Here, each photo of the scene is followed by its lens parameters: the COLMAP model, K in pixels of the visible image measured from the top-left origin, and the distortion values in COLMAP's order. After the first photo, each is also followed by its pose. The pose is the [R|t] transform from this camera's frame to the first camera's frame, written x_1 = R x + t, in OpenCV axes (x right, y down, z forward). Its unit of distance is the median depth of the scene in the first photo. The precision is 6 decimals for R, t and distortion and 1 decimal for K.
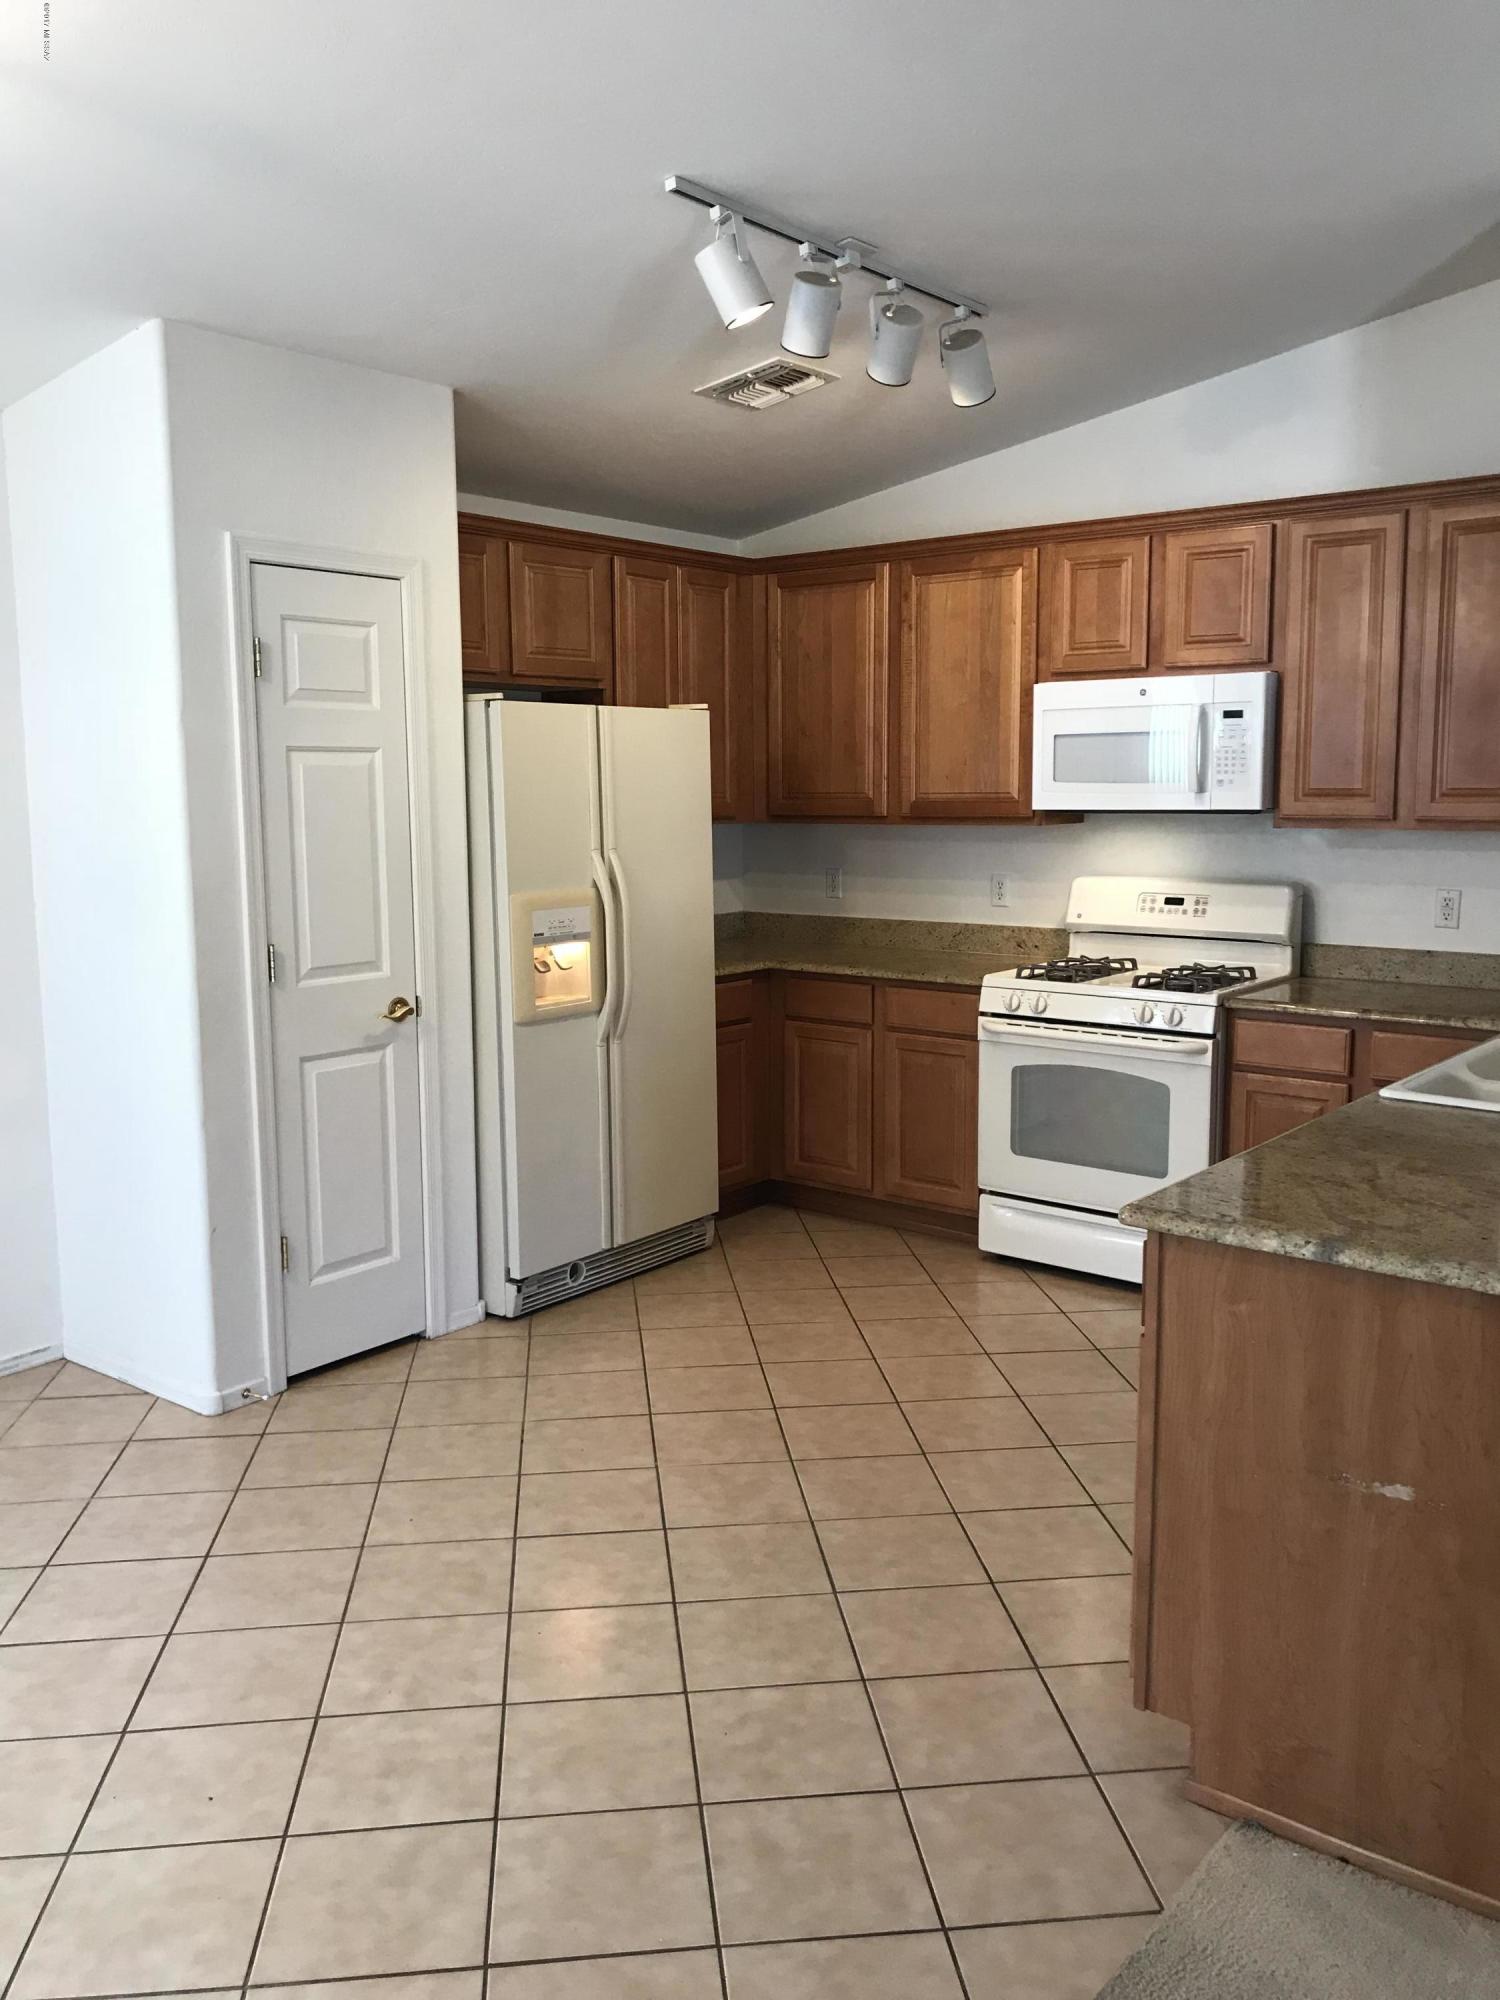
lens RADIAL K [[1640.6, 0, 750.4], [0, 1640.6, 996.1], [0, 0, 1]] dist [0.085684, -0.162845]
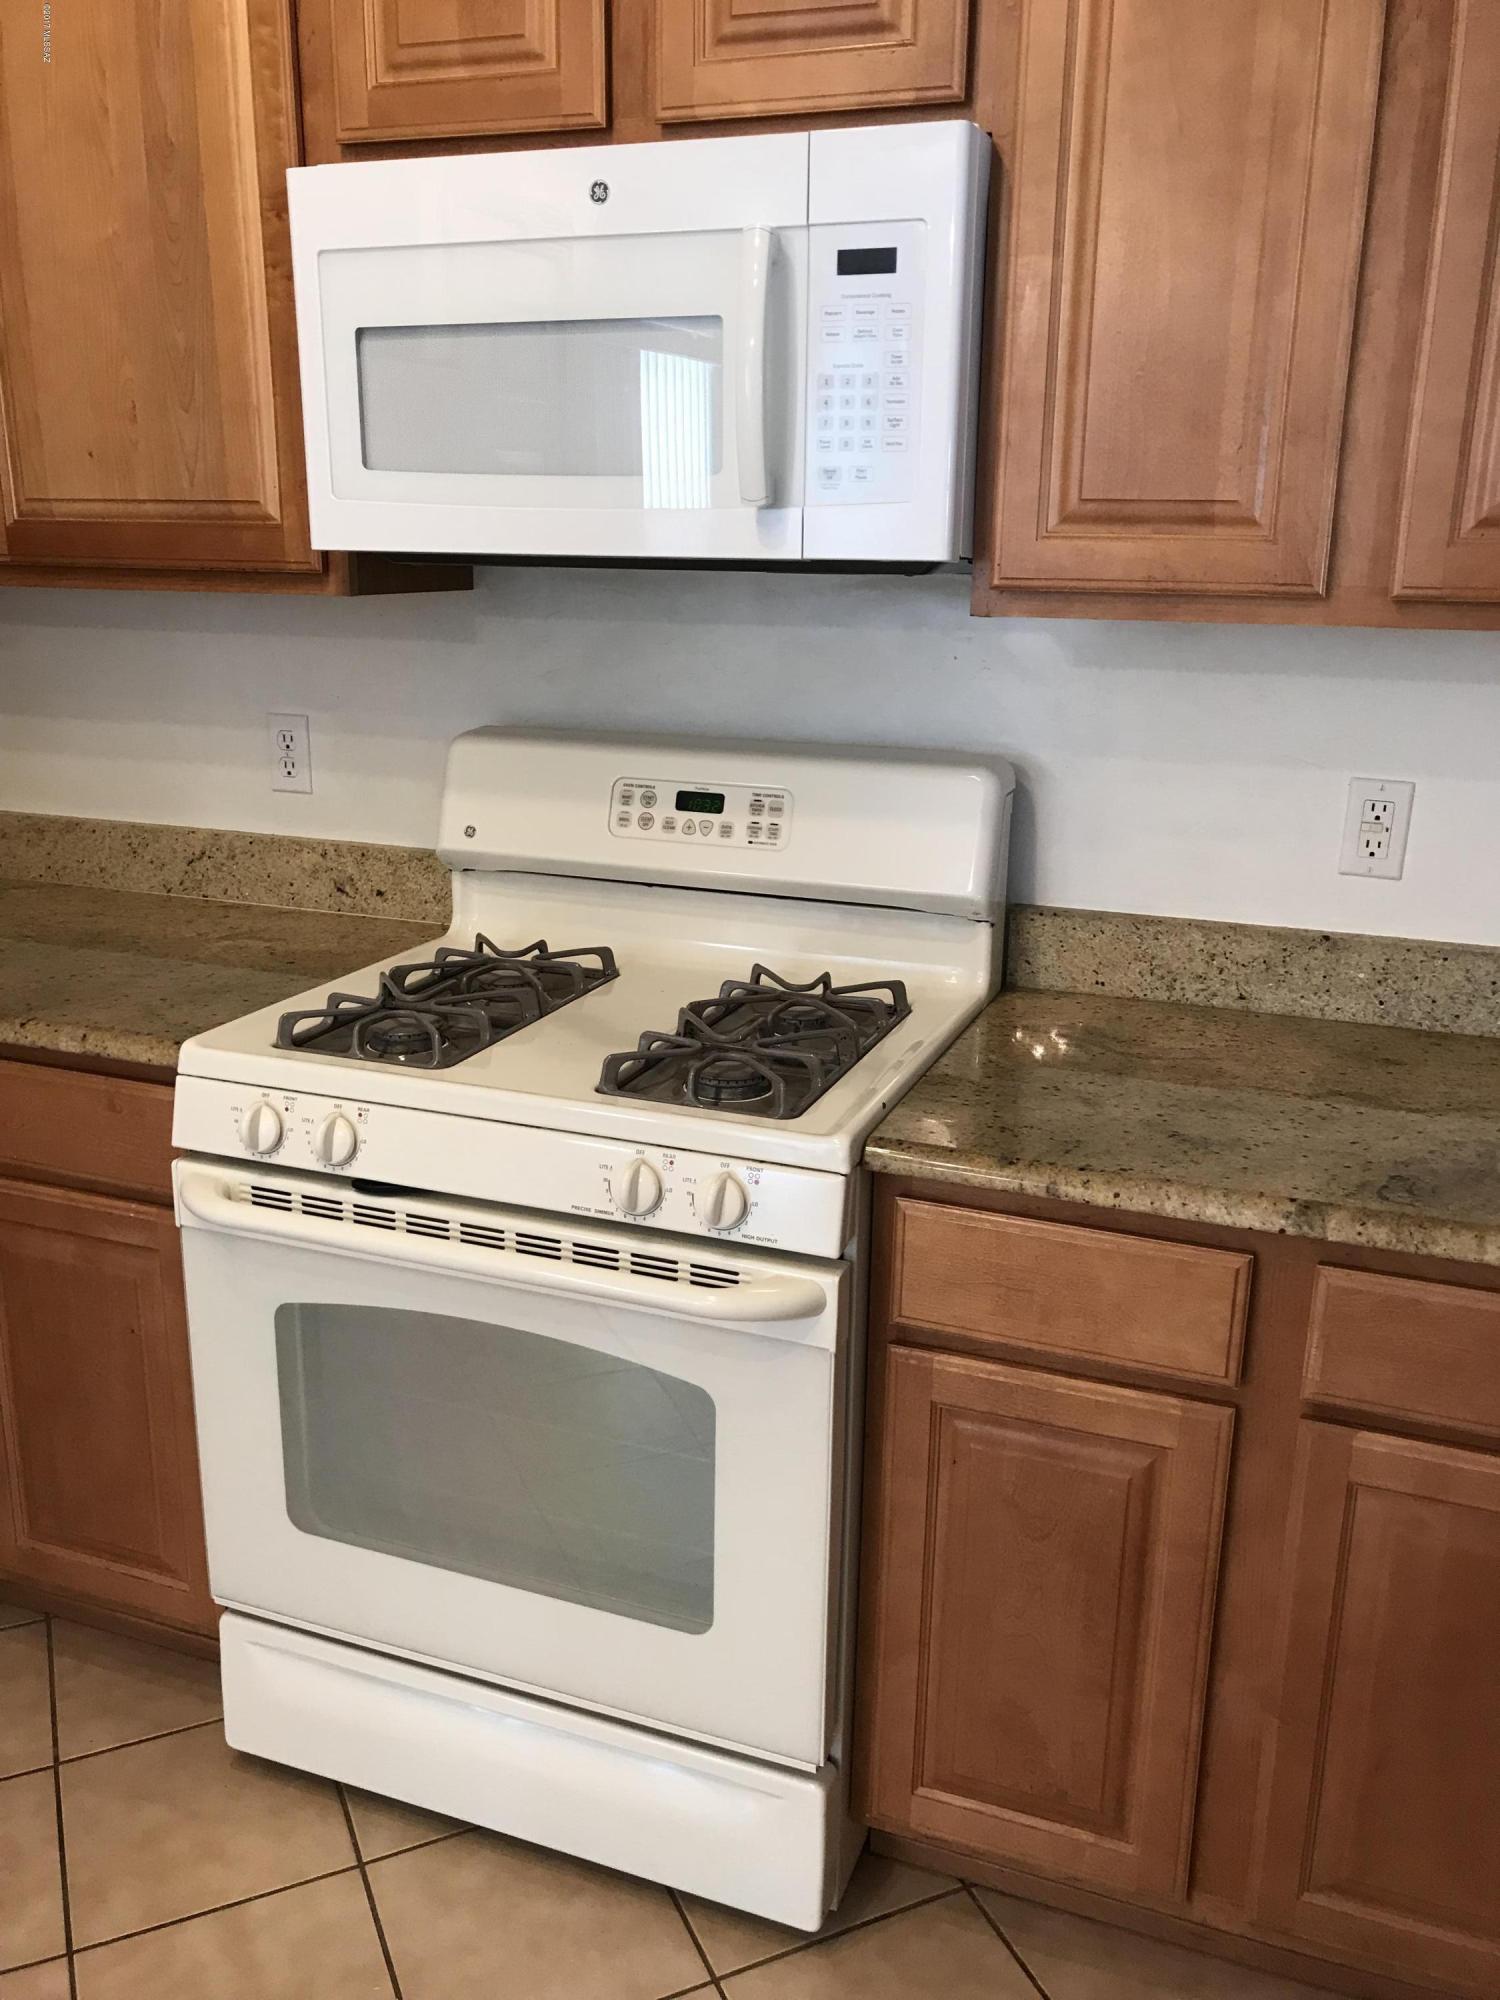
lens RADIAL K [[1640.6, 0, 750.4], [0, 1640.6, 996.1], [0, 0, 1]] dist [0.085684, -0.162845]
pose [[0.952990, -0.061191, 0.296760, 0.160875], [0.019821, 0.989888, 0.140460, -0.071446], [-0.302354, -0.127975, 0.944566, 0.668115]]
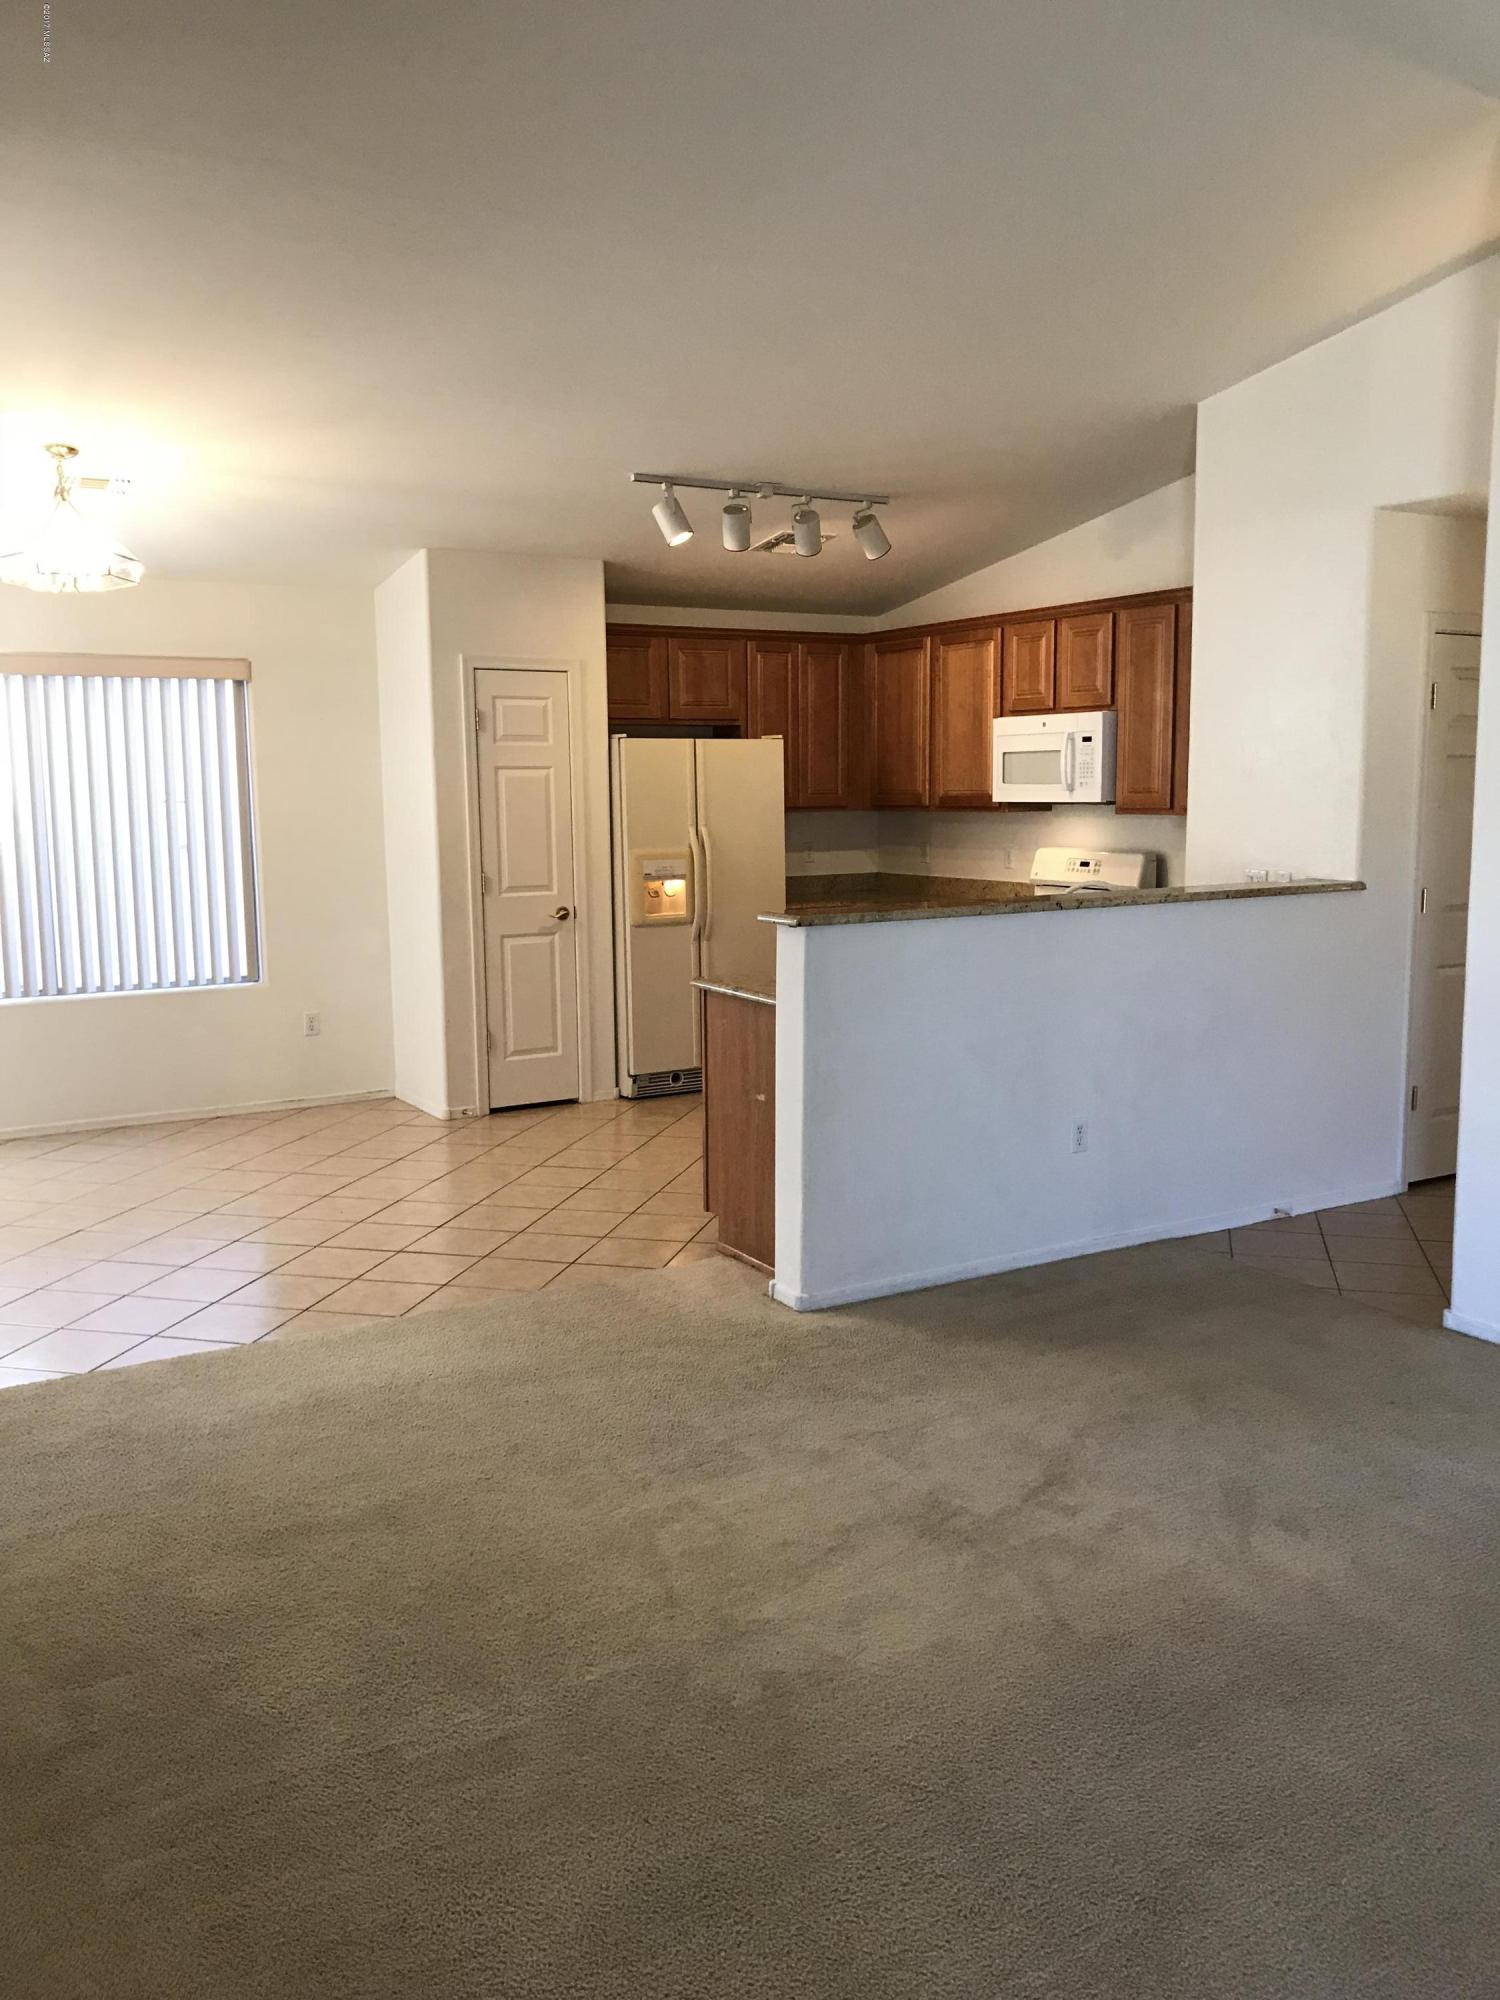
lens RADIAL K [[1631.6, 0, 744.4], [0, 1631.6, 1001.8], [0, 0, 1]] dist [0.157139, -0.447715]
pose [[0.933516, 0.045947, -0.355581, 0.539960], [-0.043618, 0.998942, 0.014569, 0.062022], [0.355874, 0.001910, 0.934532, -0.521051]]
